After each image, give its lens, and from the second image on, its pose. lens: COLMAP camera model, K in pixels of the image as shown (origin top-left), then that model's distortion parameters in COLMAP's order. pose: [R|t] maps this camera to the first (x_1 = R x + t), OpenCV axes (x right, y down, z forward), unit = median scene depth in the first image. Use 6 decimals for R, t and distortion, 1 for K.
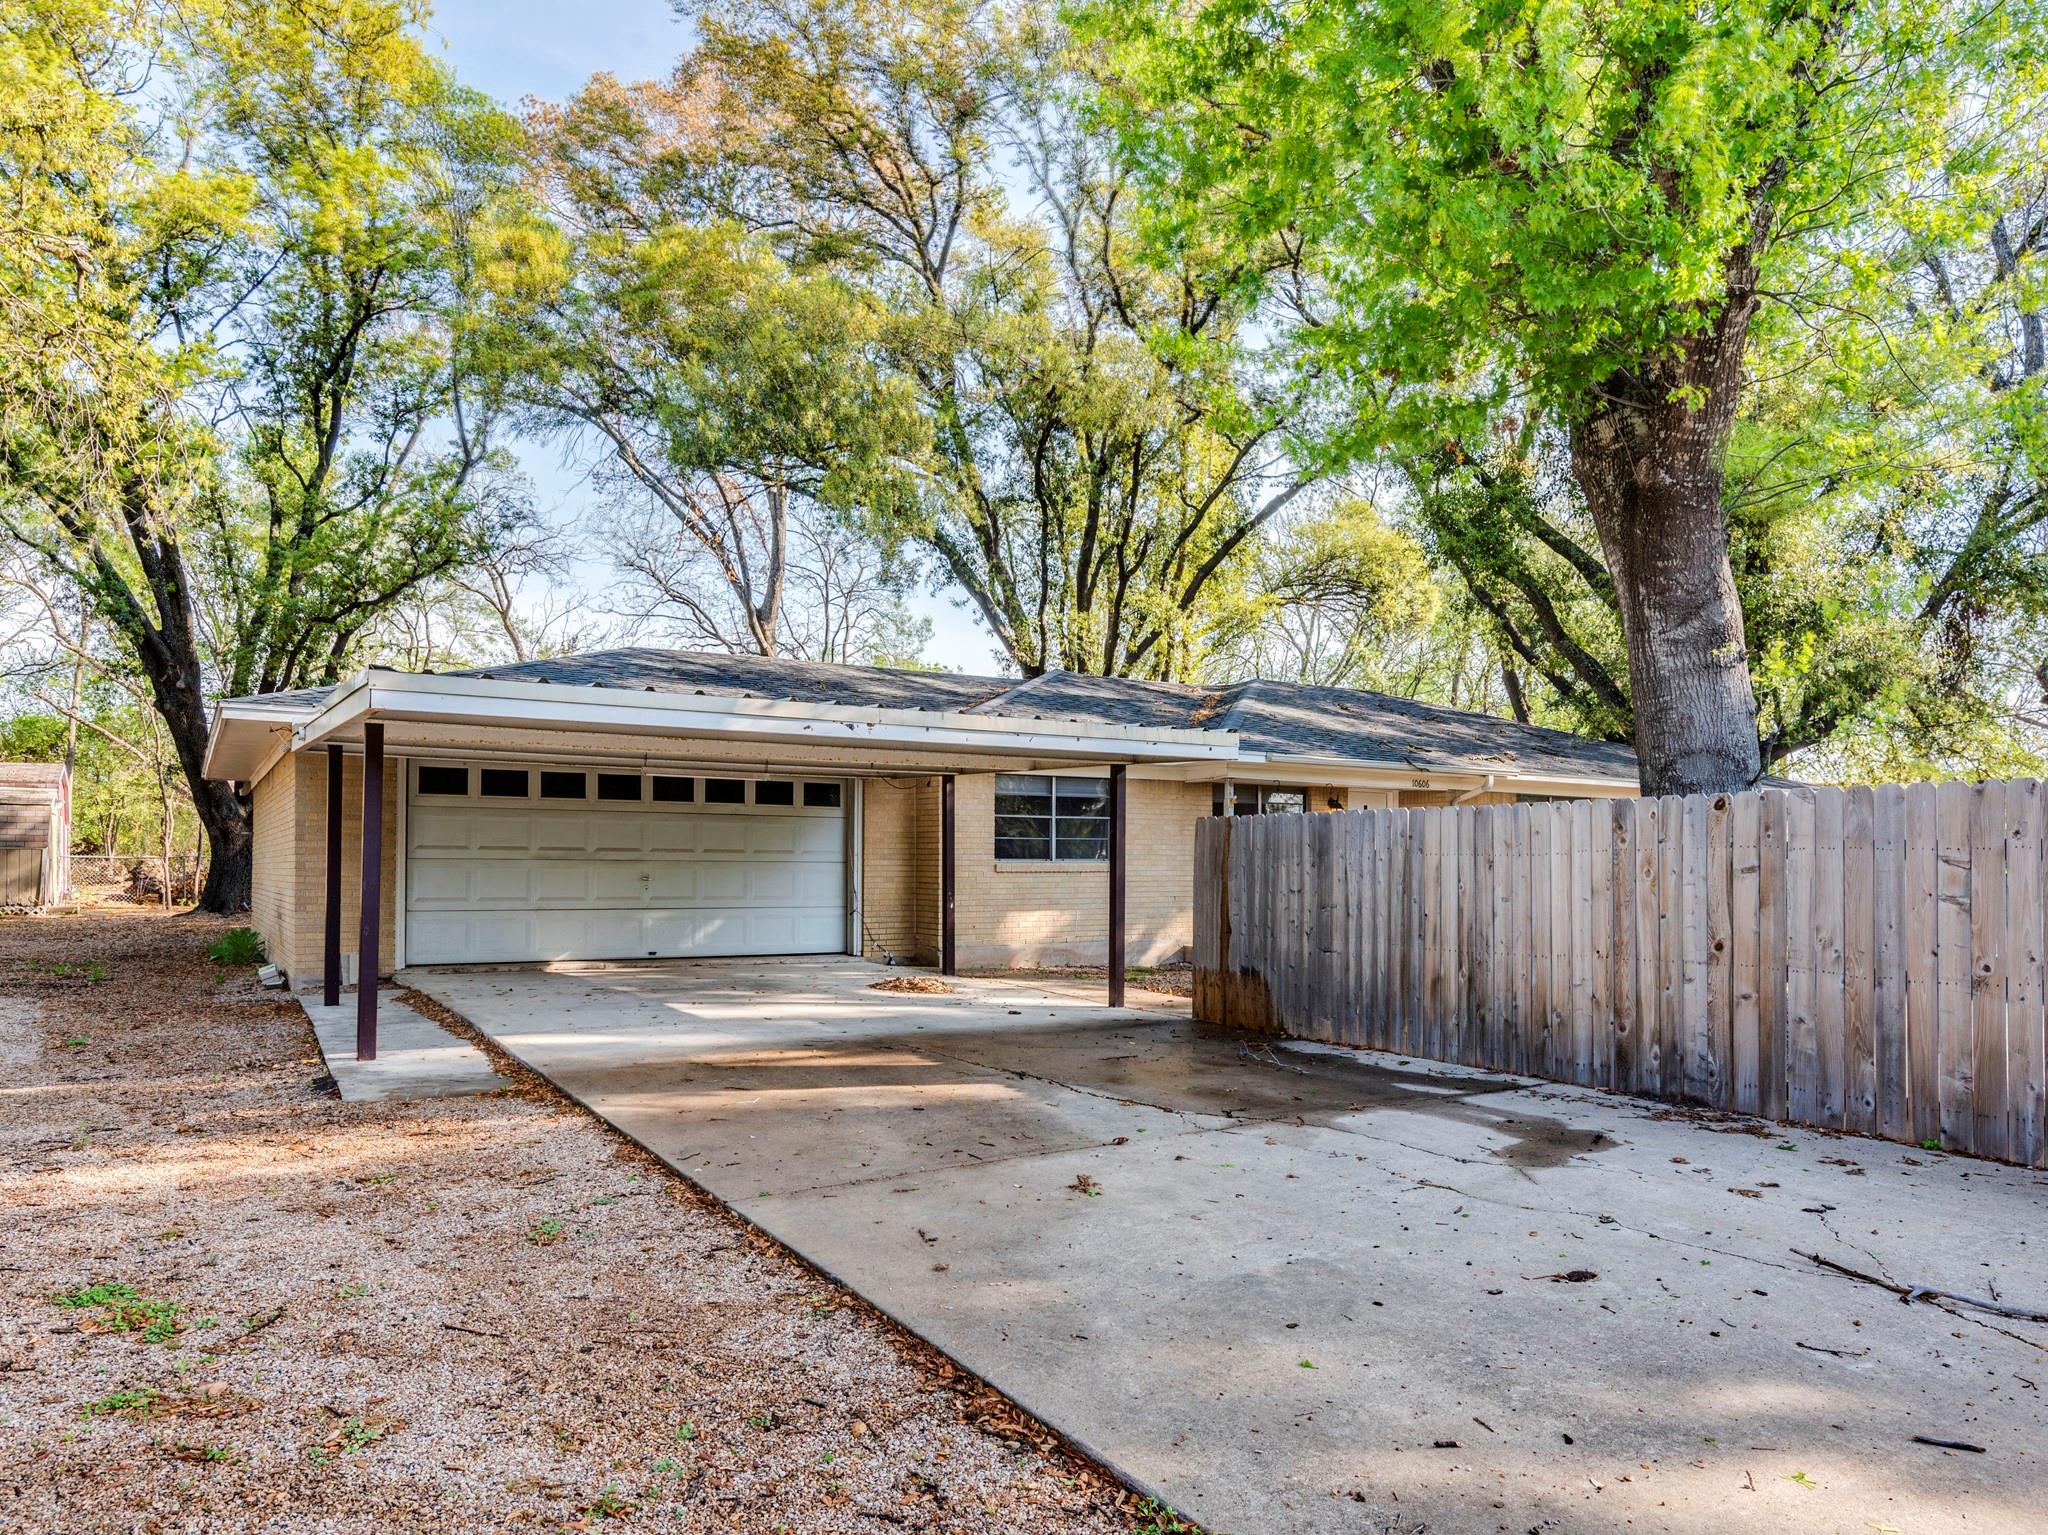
lens RADIAL K [[1351.1, 0, 1027.9], [0, 1351.1, 817.4], [0, 0, 1]] dist [0.002429, 0.003471]
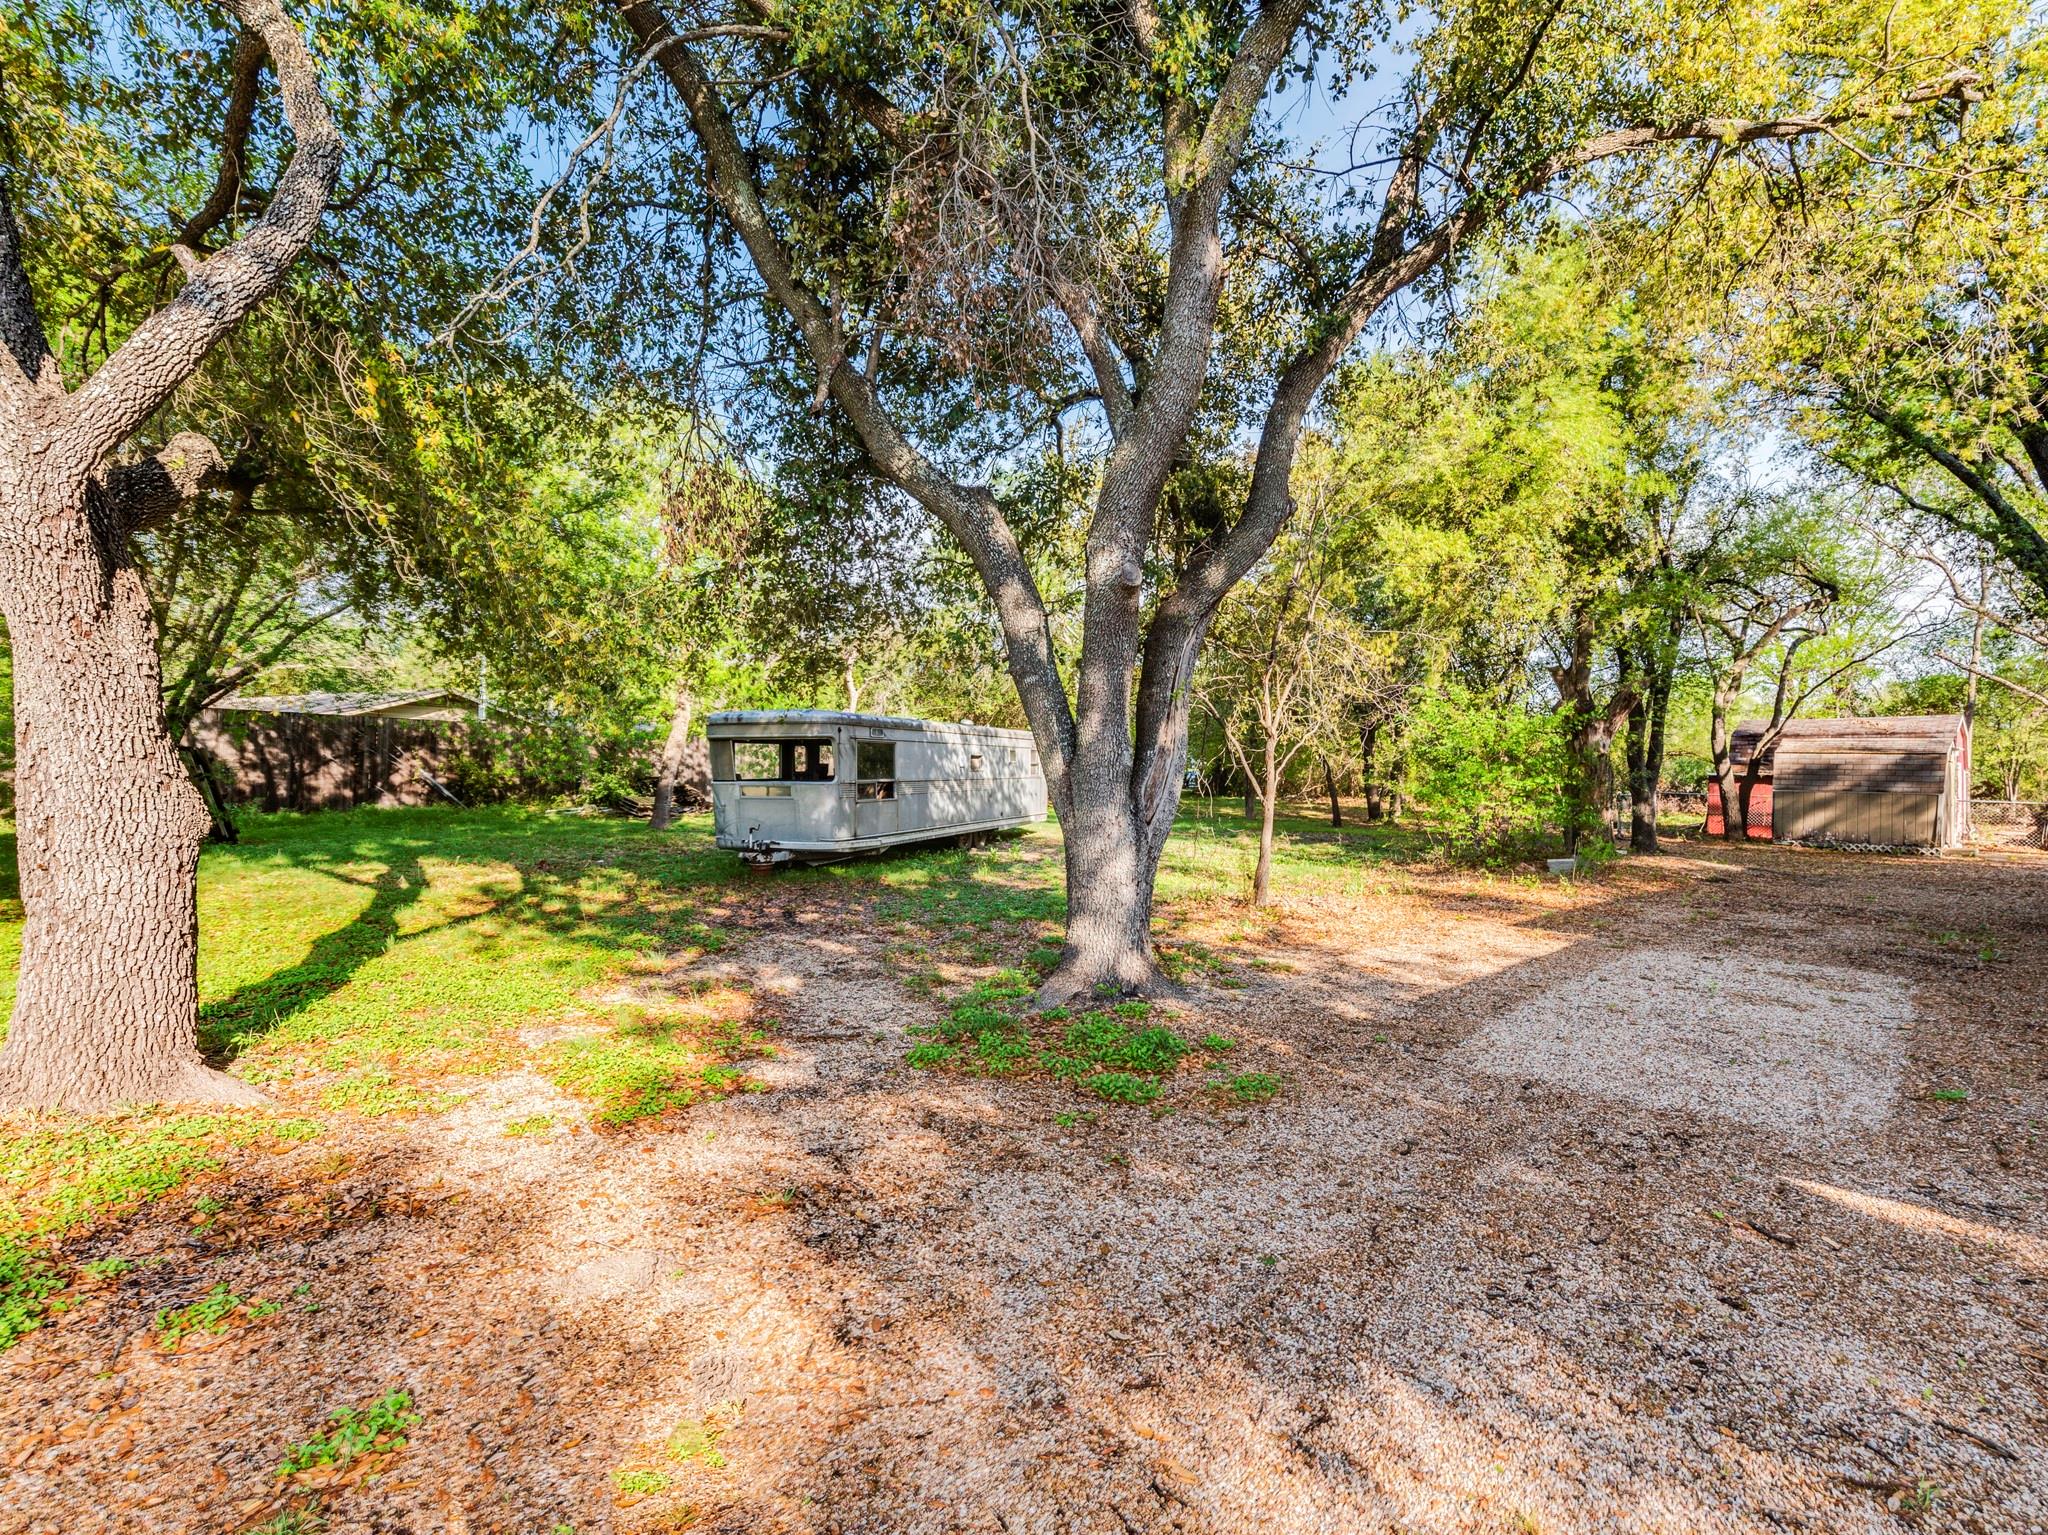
lens RADIAL K [[1011.5, 0, 1034.3], [0, 1011.5, 776.2], [0, 0, 1]] dist [0.000445, -0.000078]
pose [[0.204559, 0.004869, -0.978842, -0.105153], [0.010050, 0.999924, 0.007075, -0.004945], [0.978803, -0.011285, 0.204495, 0.158139]]
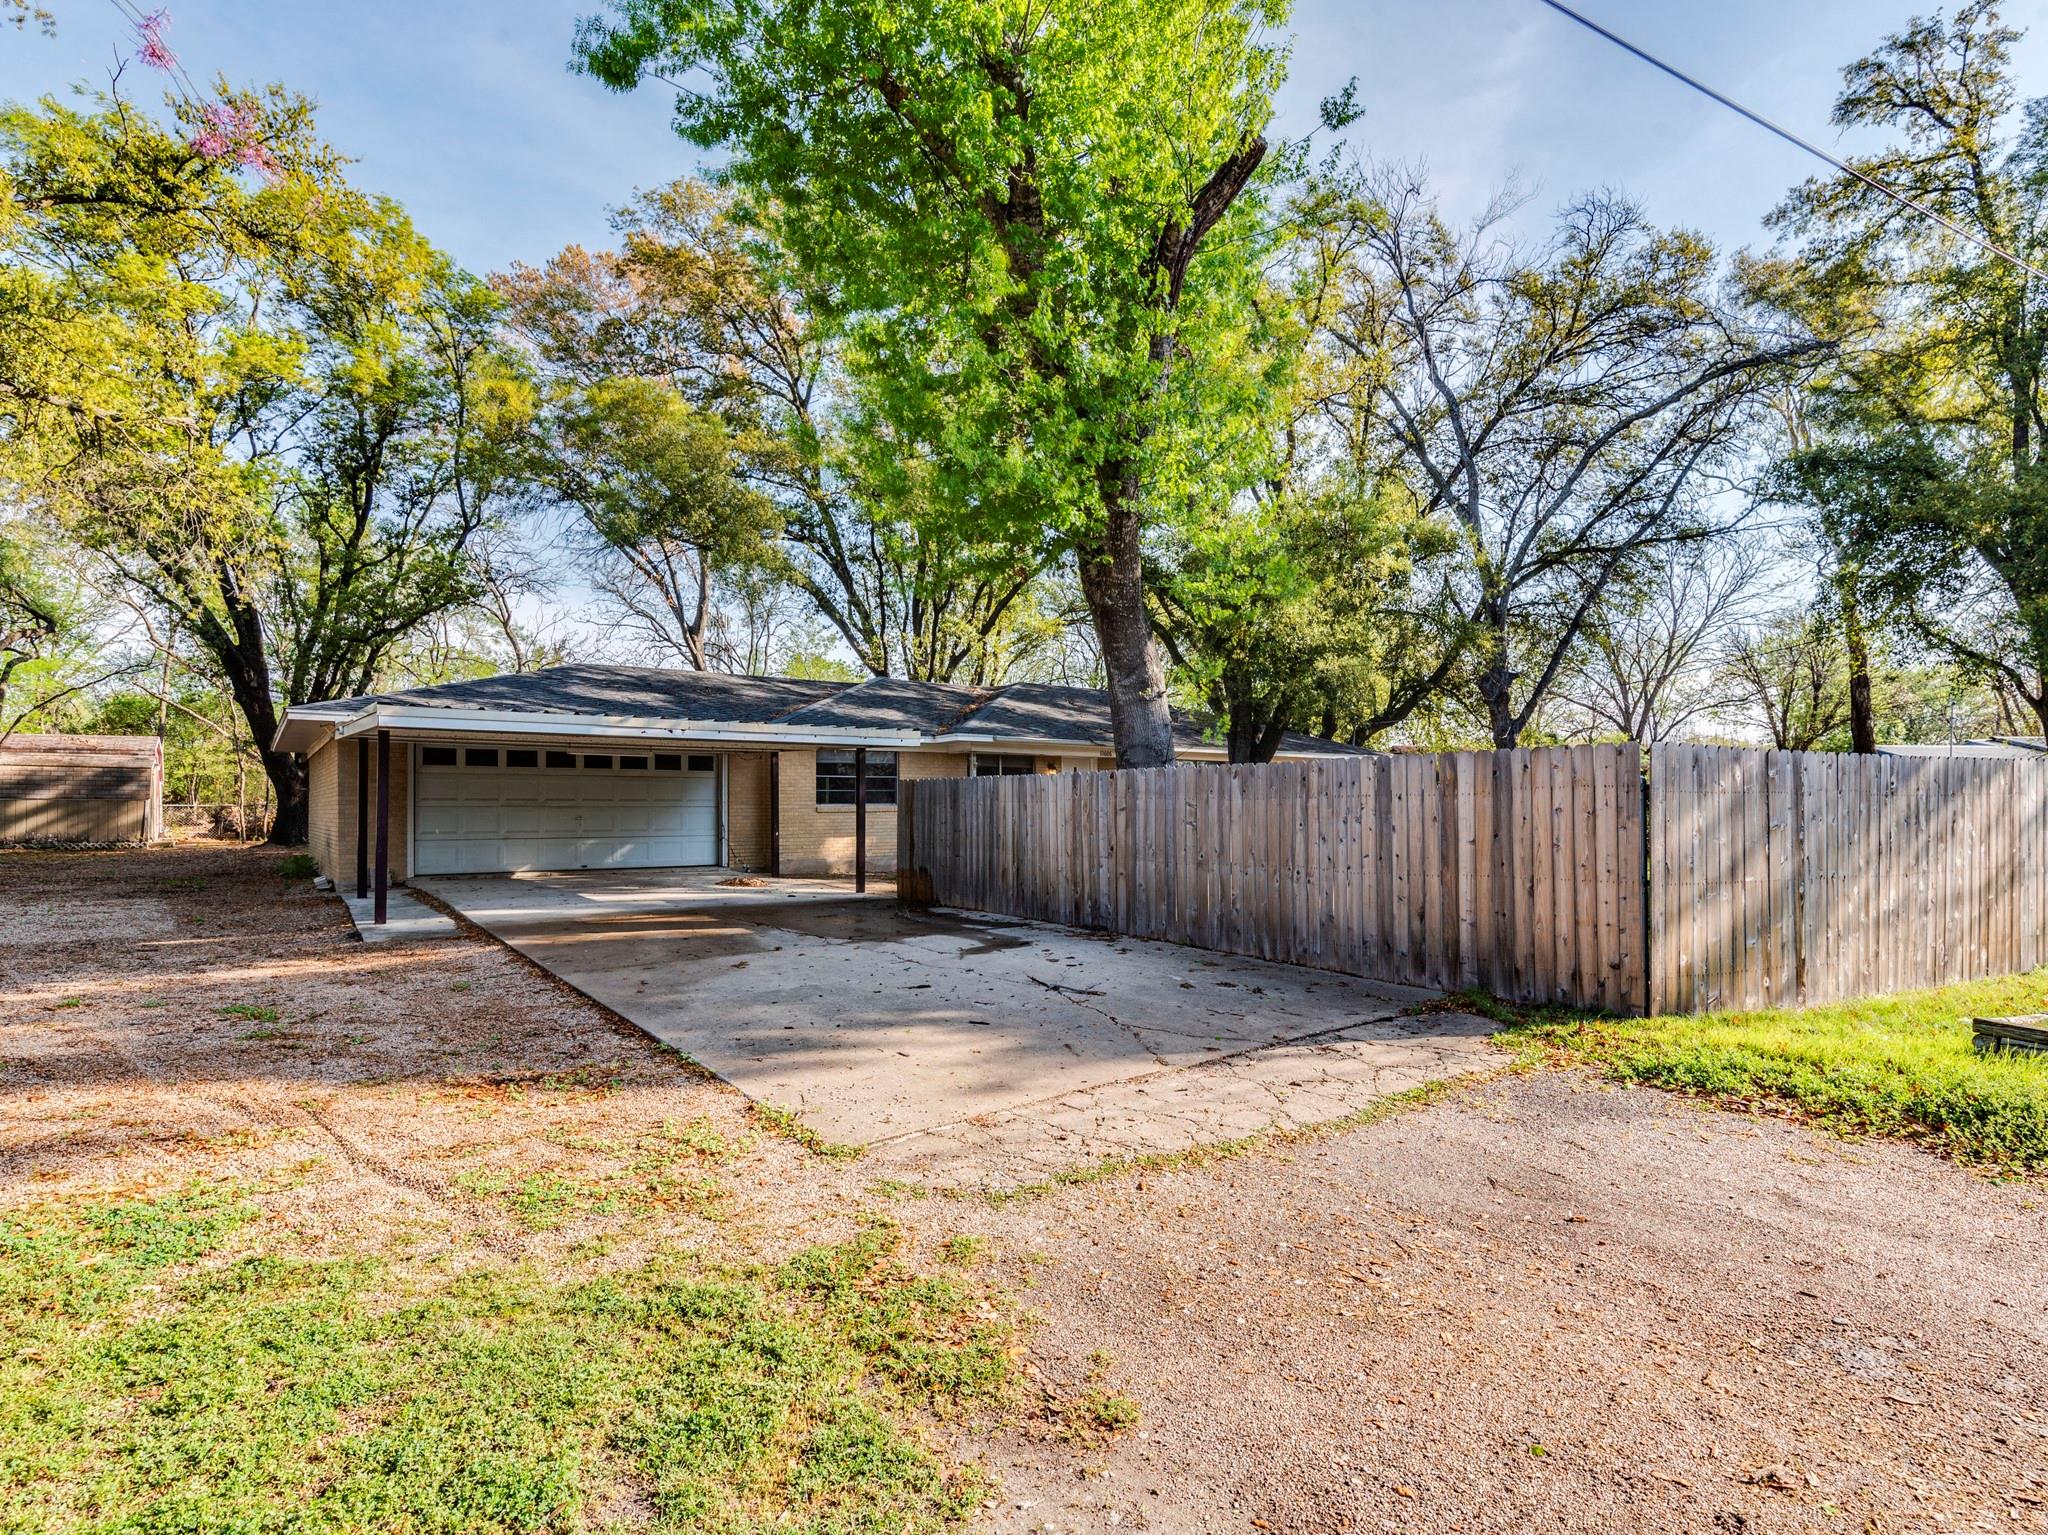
lens RADIAL K [[1011.5, 0, 1034.3], [0, 1011.5, 776.2], [0, 0, 1]] dist [0.000445, -0.000078]
pose [[0.994770, -0.003911, 0.102069, 0.077100], [0.003268, 0.999974, 0.006461, -0.005750], [-0.102092, -0.006093, 0.994756, -0.135504]]
